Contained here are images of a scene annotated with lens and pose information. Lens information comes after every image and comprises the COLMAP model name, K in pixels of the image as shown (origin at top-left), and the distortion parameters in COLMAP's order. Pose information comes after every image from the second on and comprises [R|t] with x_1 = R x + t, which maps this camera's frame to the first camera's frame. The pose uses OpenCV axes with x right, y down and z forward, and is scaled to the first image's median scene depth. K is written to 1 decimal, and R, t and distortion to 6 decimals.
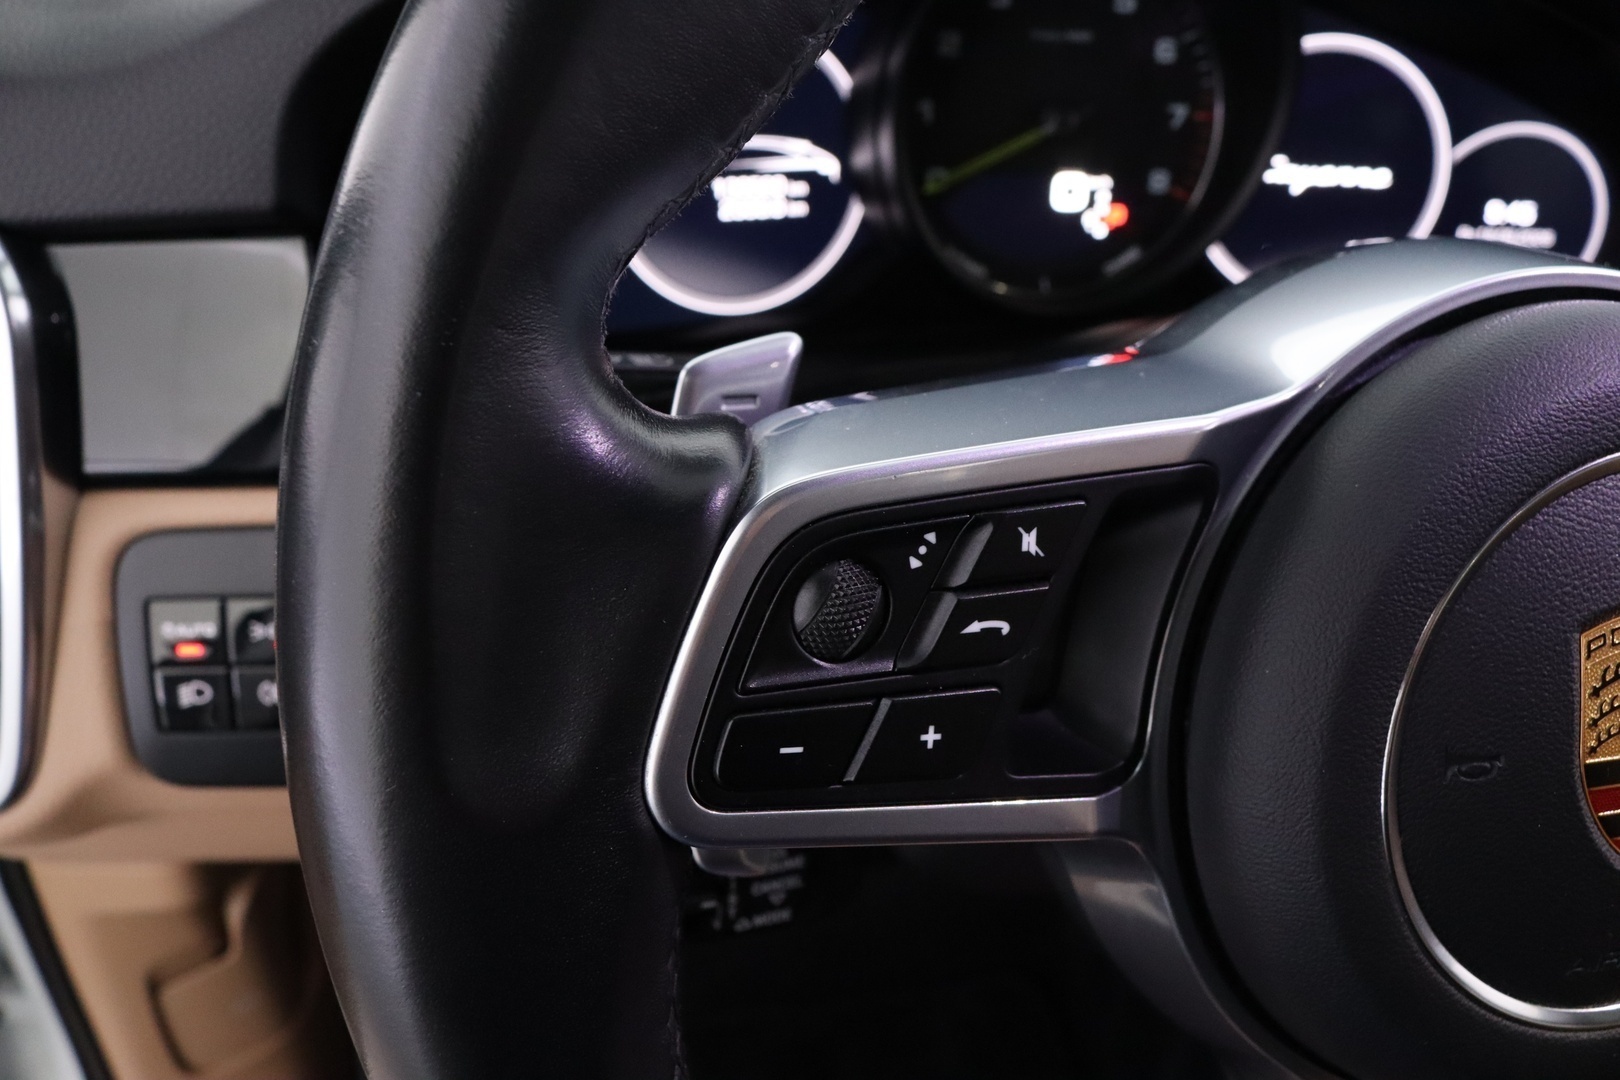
lens RADIAL K [[1330.2, 0, 807.3], [0, 1330.2, 586.4], [0, 0, 1]] dist [-0.167069, 0.106743]
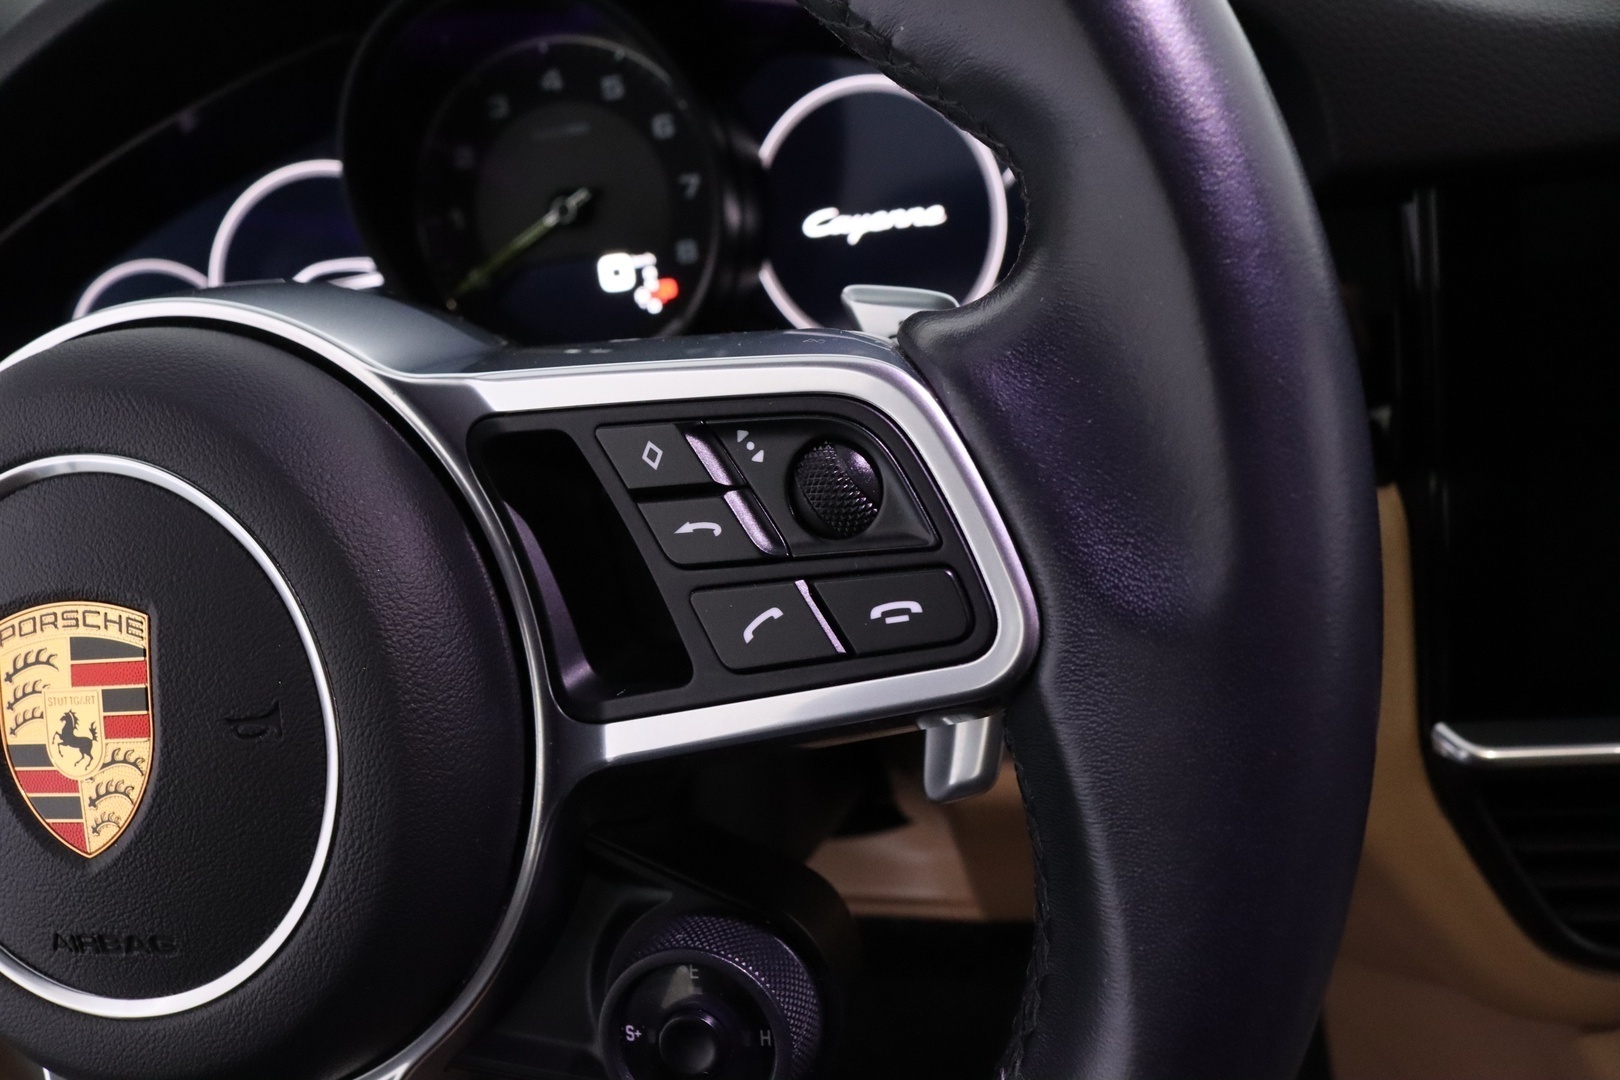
lens RADIAL K [[1341.7, 0, 784.6], [0, 1341.7, 569.5], [0, 0, 1]] dist [-0.148989, 0.093377]
pose [[0.902115, -0.011684, -0.431338, 0.772903], [-0.034327, 0.994522, -0.098731, 0.033734], [0.430129, 0.103874, 0.896772, 0.127247]]
